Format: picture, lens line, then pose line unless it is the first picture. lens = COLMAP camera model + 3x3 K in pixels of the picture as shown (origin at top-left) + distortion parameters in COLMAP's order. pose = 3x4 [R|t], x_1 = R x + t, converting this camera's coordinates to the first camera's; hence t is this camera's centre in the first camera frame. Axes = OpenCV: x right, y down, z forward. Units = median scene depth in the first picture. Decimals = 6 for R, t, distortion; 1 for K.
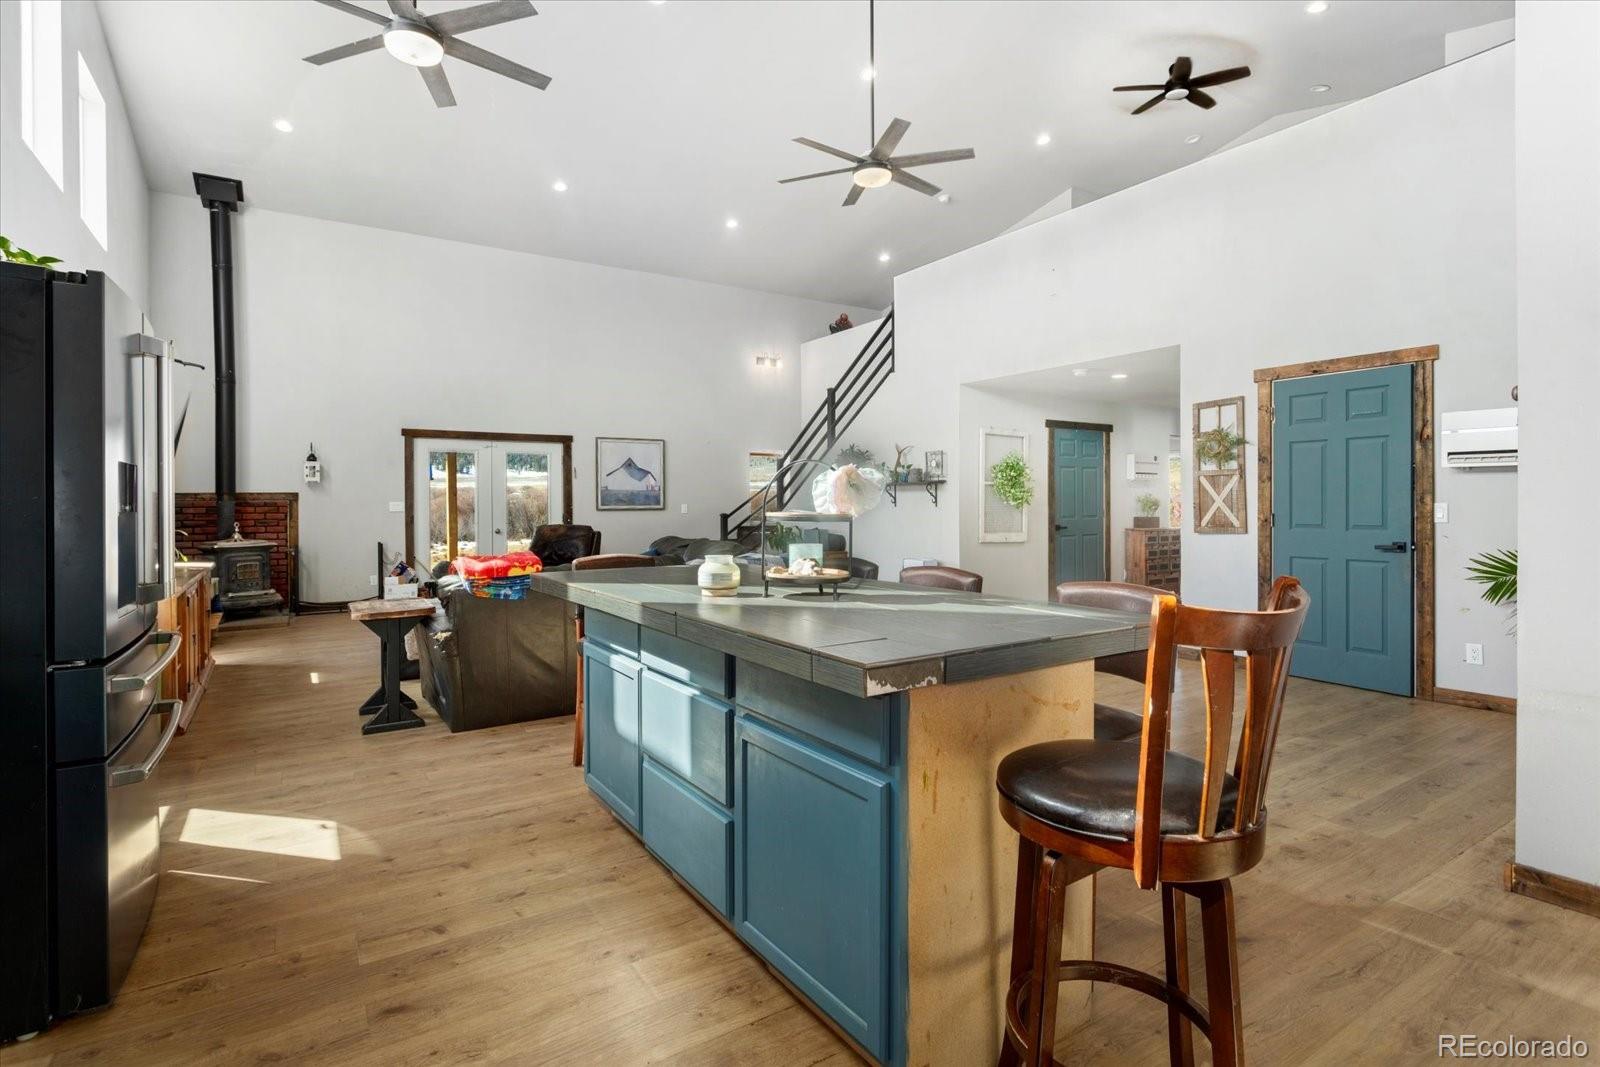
lens RADIAL K [[782.8, 0, 804.6], [0, 782.8, 506.0], [0, 0, 1]] dist [-0.000273, 0.000129]
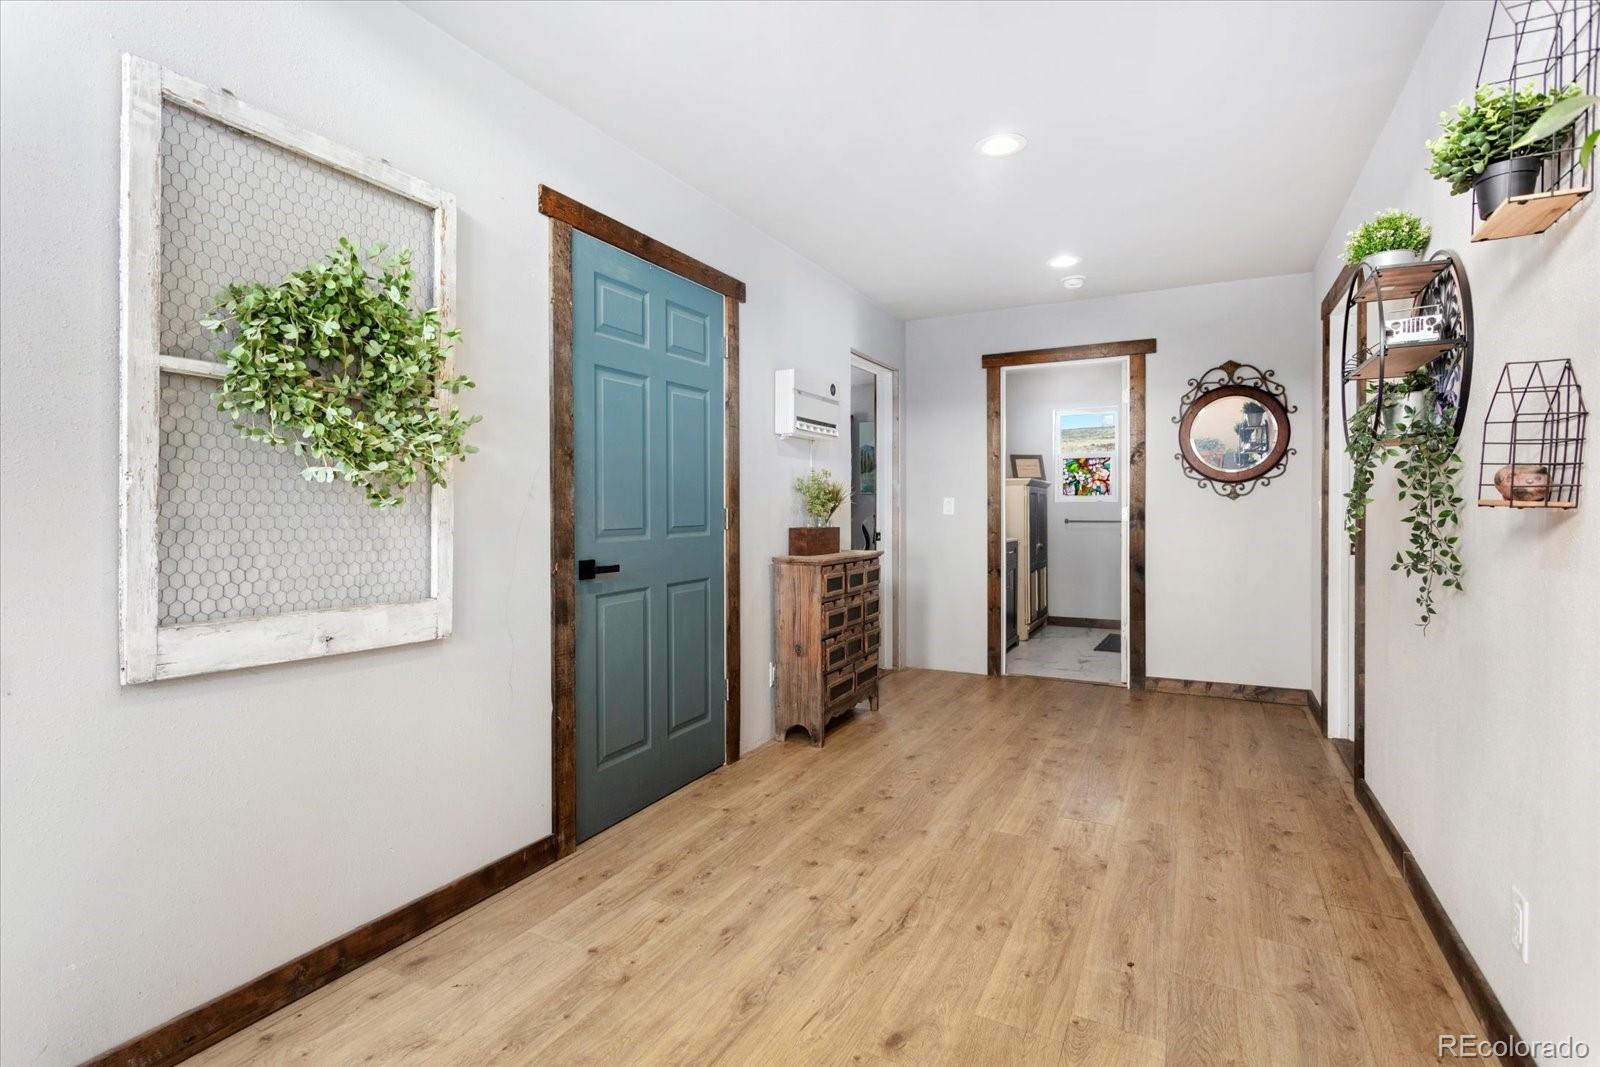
lens RADIAL K [[782.8, 0, 804.6], [0, 782.8, 506.0], [0, 0, 1]] dist [-0.000273, 0.000129]
pose [[0.873193, 0.003059, 0.487366, 0.237721], [0.000044, 0.999980, -0.006357, 0.005349], [-0.487375, 0.005572, 0.873175, 0.663936]]
